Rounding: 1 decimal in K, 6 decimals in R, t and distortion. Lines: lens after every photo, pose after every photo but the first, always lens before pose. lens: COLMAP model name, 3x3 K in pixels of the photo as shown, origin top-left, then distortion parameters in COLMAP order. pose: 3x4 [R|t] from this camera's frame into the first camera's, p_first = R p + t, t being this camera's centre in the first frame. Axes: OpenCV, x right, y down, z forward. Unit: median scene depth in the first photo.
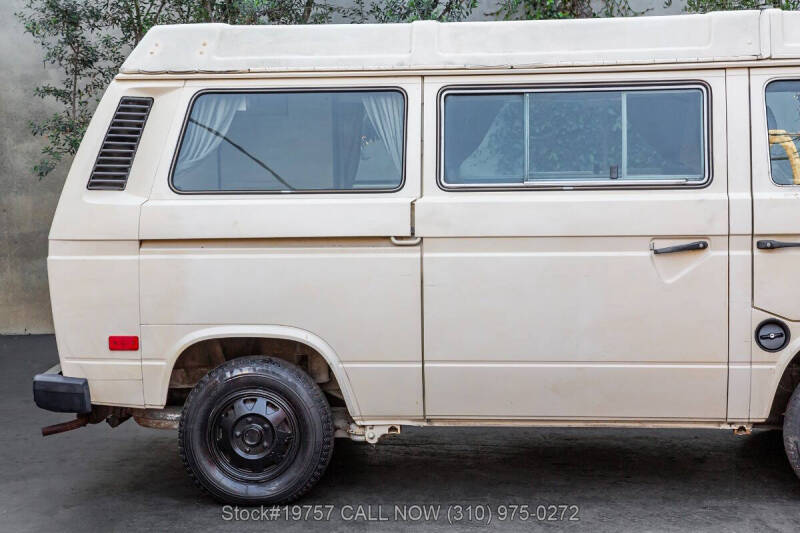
lens RADIAL K [[1402.7, 0, 400.0], [0, 1402.7, 266.5], [0, 0, 1]] dist [0.219689, 0.057359]
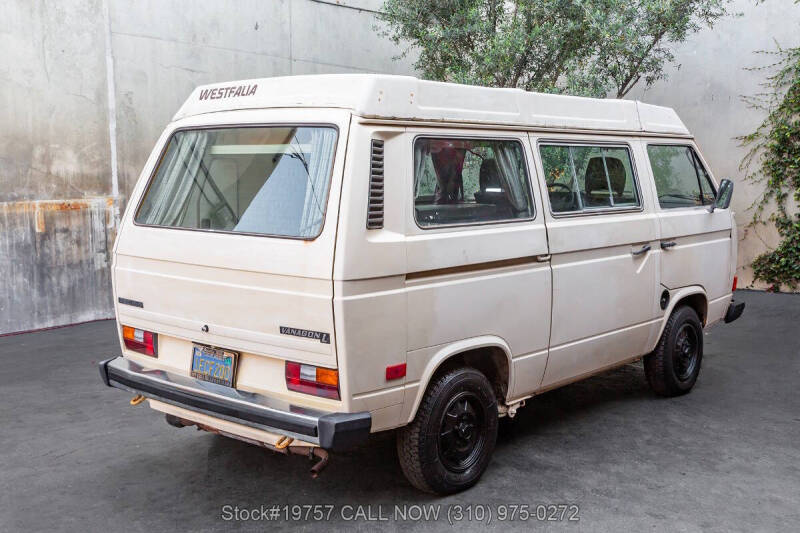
lens RADIAL K [[948.7, 0, 401.4], [0, 948.7, 235.9], [0, 0, 1]] dist [0.086326, 0.004266]
pose [[0.572622, -0.051107, 0.818225, -0.782827], [0.041588, 0.998581, 0.033267, -0.072453], [-0.818764, 0.014979, 0.573935, 0.591517]]
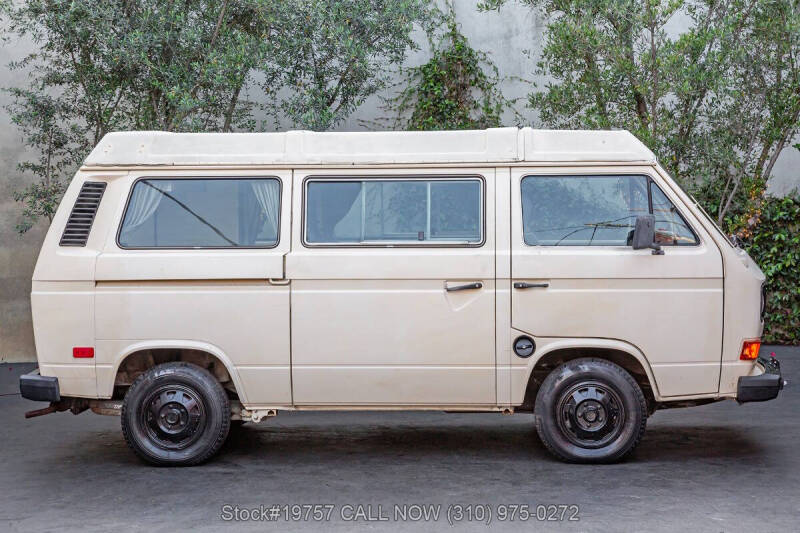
lens RADIAL K [[1343.6, 0, 380.9], [0, 1343.6, 267.3], [0, 0, 1]] dist [0.177050, 0.032086]
pose [[0.999773, 0.004733, 0.020754, 0.079108], [-0.004020, 0.999405, -0.034253, 0.013853], [-0.020904, 0.034162, 0.999198, -0.391365]]
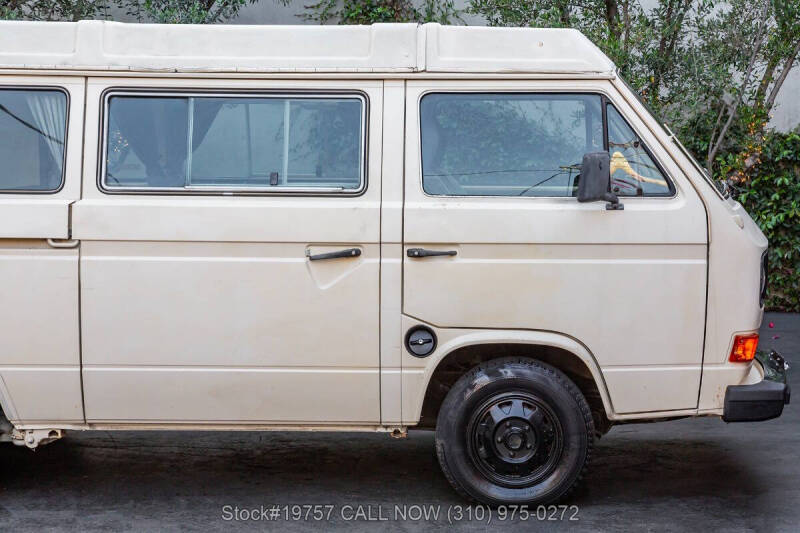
lens RADIAL K [[1402.7, 0, 400.0], [0, 1402.7, 266.5], [0, 0, 1]] dist [0.219689, 0.057359]
pose [[0.998759, 0.013066, 0.048067, 0.190060], [-0.013478, 0.999875, 0.008261, -0.013232], [-0.047953, -0.008898, 0.998810, -0.009767]]
